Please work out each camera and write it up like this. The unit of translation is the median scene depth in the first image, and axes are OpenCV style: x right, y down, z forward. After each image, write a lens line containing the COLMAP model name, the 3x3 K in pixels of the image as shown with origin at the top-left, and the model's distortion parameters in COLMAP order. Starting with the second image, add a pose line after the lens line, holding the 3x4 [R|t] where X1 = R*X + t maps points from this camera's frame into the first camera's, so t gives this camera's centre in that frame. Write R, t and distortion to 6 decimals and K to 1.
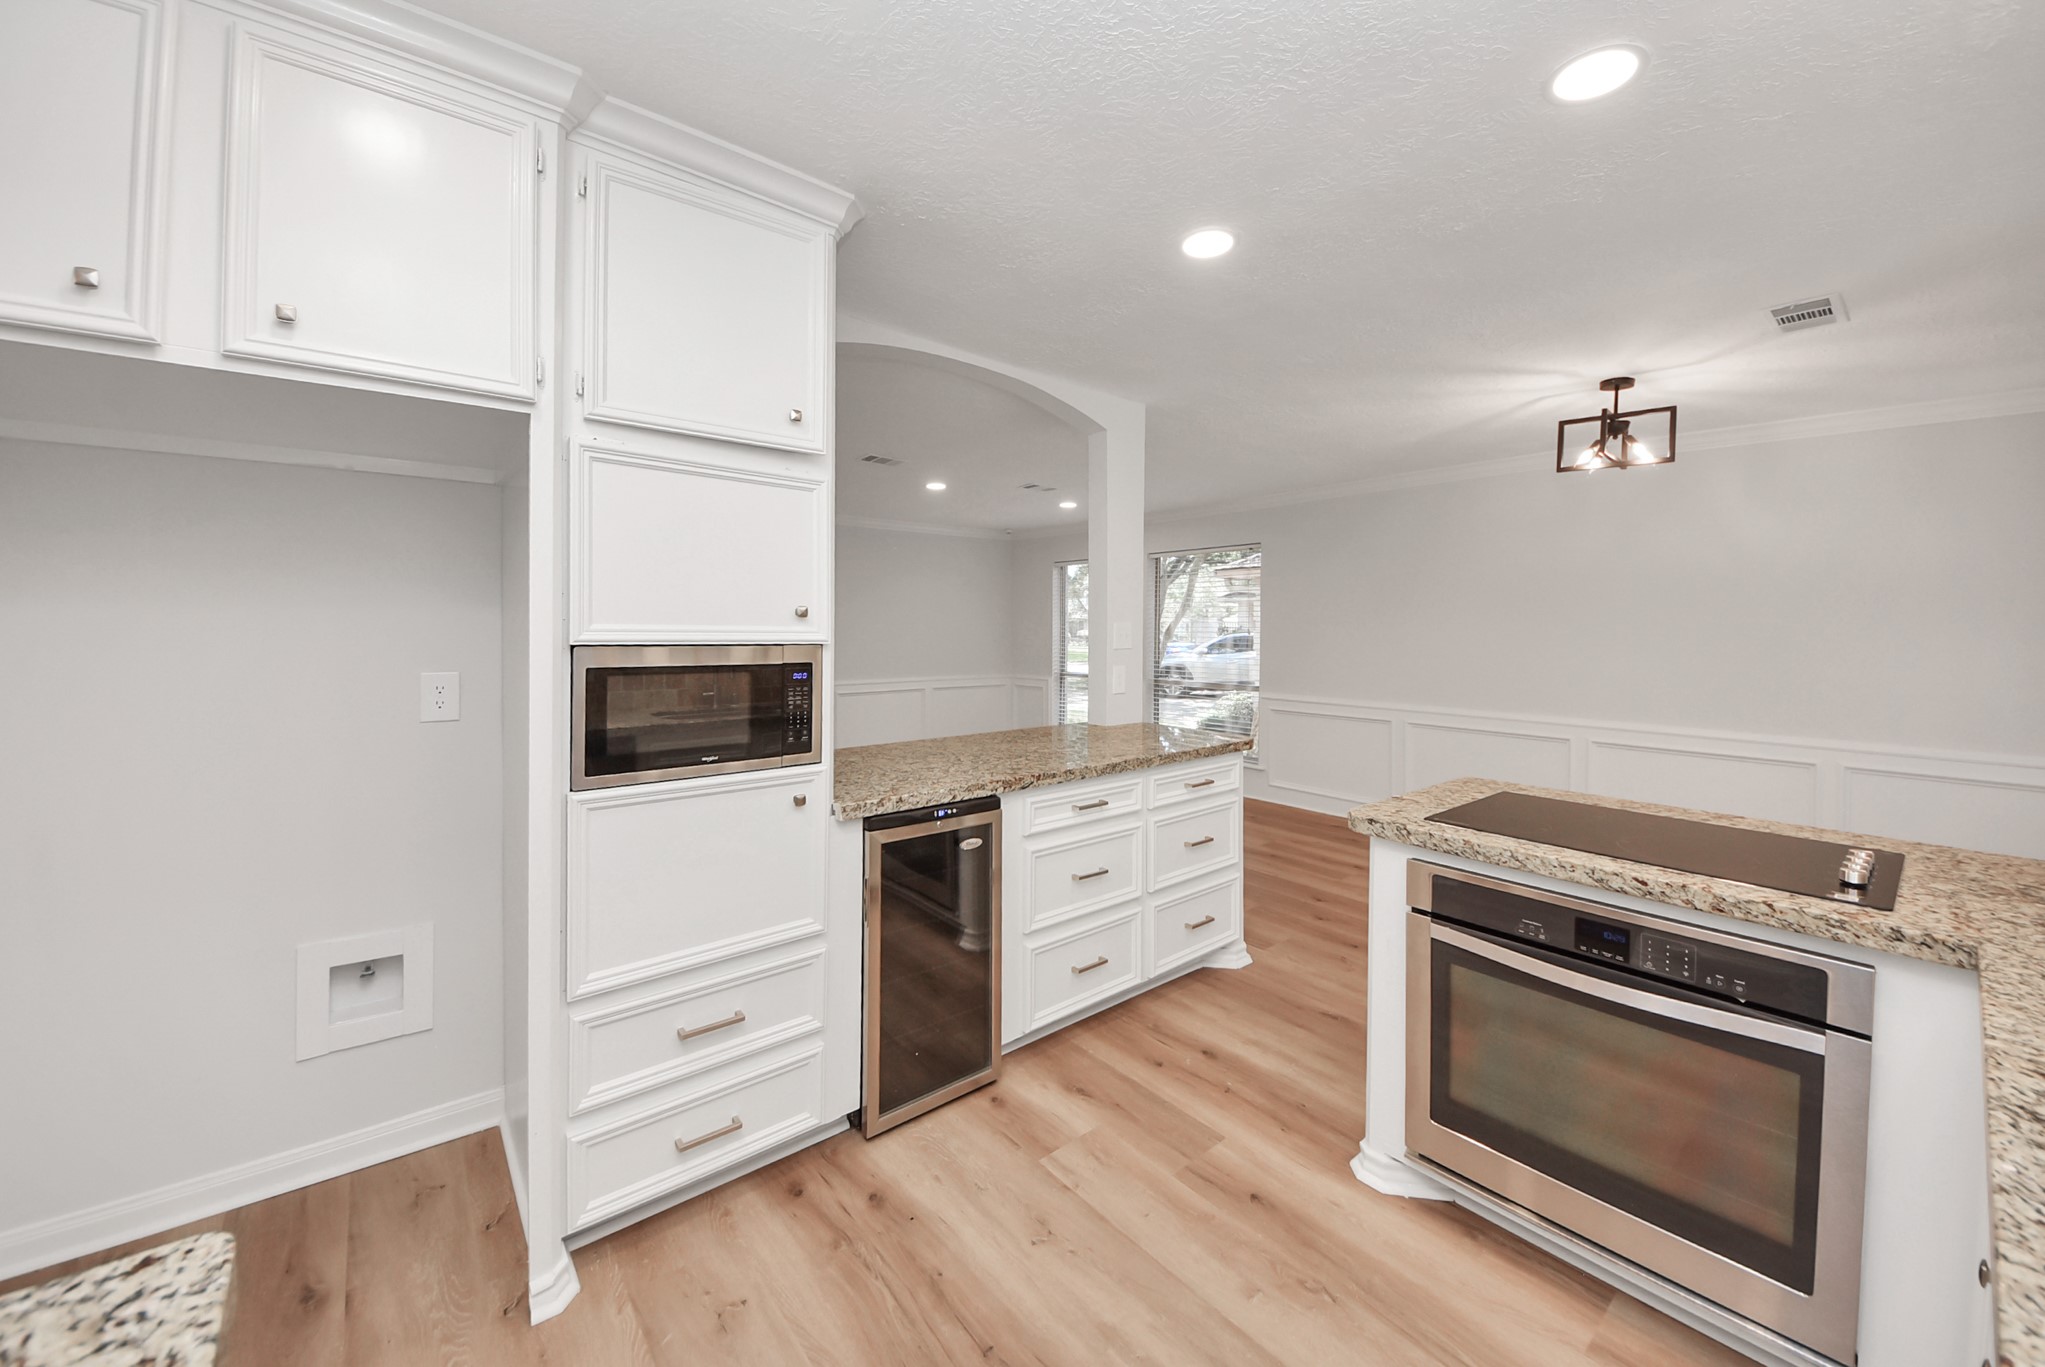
lens RADIAL K [[799.6, 0, 1016.8], [0, 799.6, 663.5], [0, 0, 1]] dist [-0.002418, -0.000157]
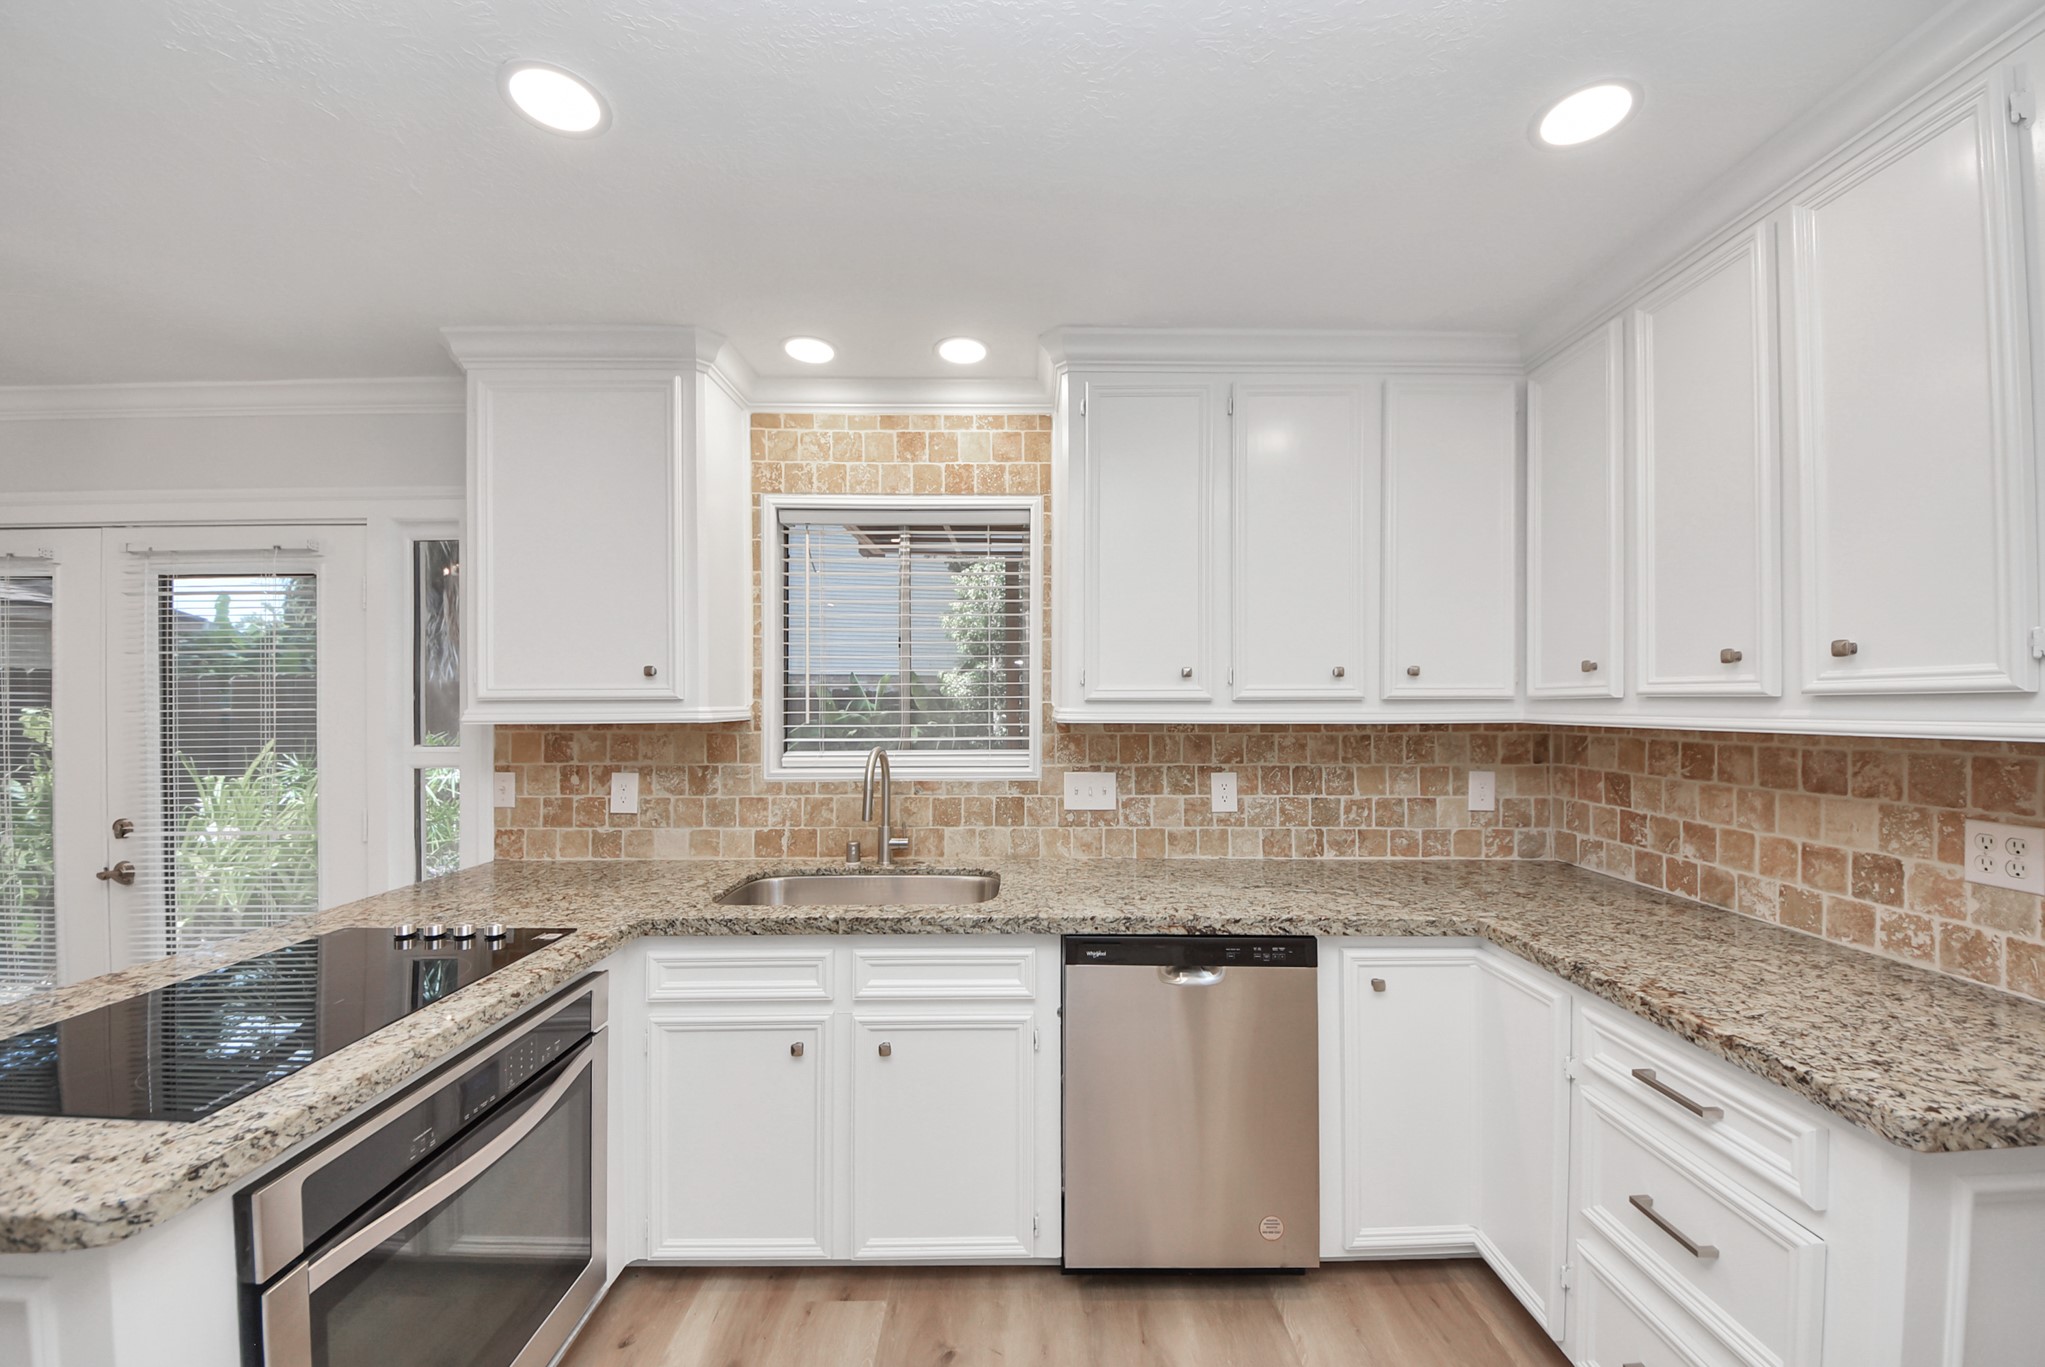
lens RADIAL K [[728.0, 0, 1040.5], [0, 728.0, 688.2], [0, 0, 1]] dist [0.042335, -0.029913]
pose [[-0.770129, -0.003843, 0.637876, -0.194928], [0.025837, 0.998973, 0.037213, -0.082779], [-0.637364, 0.045140, -0.769239, 1.108328]]
